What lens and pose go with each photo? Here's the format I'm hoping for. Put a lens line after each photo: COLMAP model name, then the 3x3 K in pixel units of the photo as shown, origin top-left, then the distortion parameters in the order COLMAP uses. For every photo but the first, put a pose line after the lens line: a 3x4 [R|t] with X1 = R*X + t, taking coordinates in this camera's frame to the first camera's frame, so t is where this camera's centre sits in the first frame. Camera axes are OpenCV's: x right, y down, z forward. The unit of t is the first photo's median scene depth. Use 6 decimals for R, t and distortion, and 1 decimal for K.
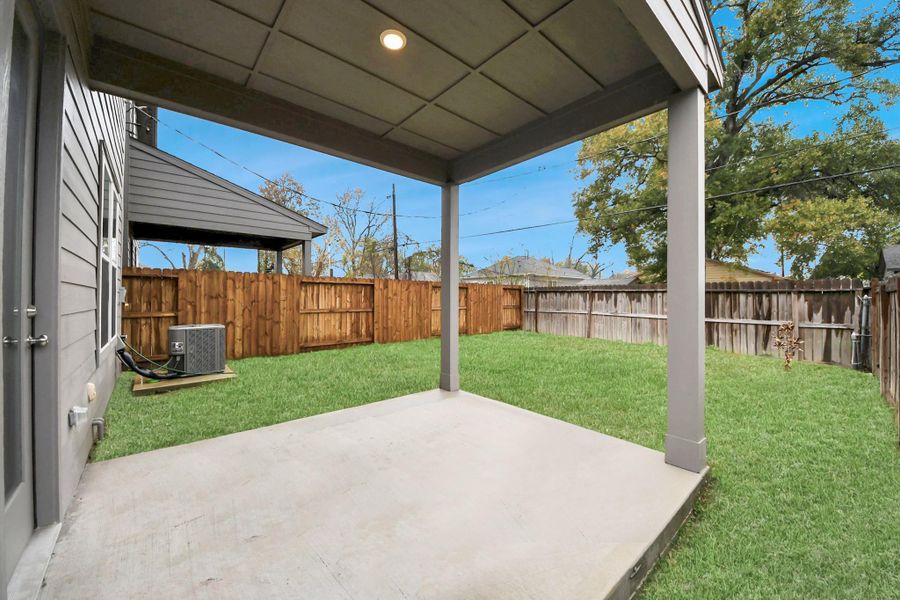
lens RADIAL K [[338.9, 0, 448.3], [0, 338.9, 296.4], [0, 0, 1]] dist [0.005973, -0.000977]
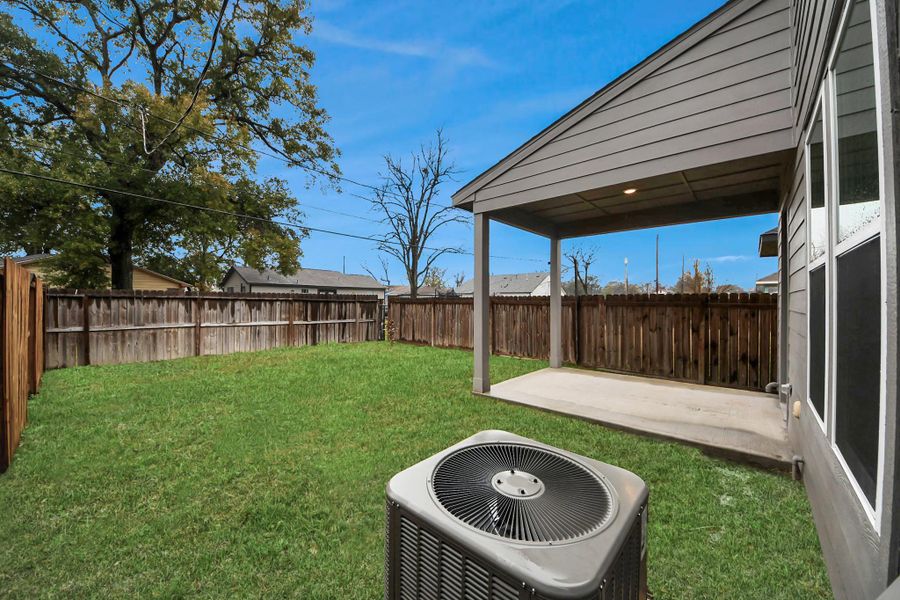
lens RADIAL K [[338.9, 0, 452.2], [0, 338.9, 299.4], [0, 0, 1]] dist [0.005973, -0.000977]
pose [[-0.131292, -0.003306, 0.991338, -0.511183], [-0.012462, 0.999921, 0.001684, -0.023991], [-0.991265, -0.012133, -0.131323, 0.553555]]
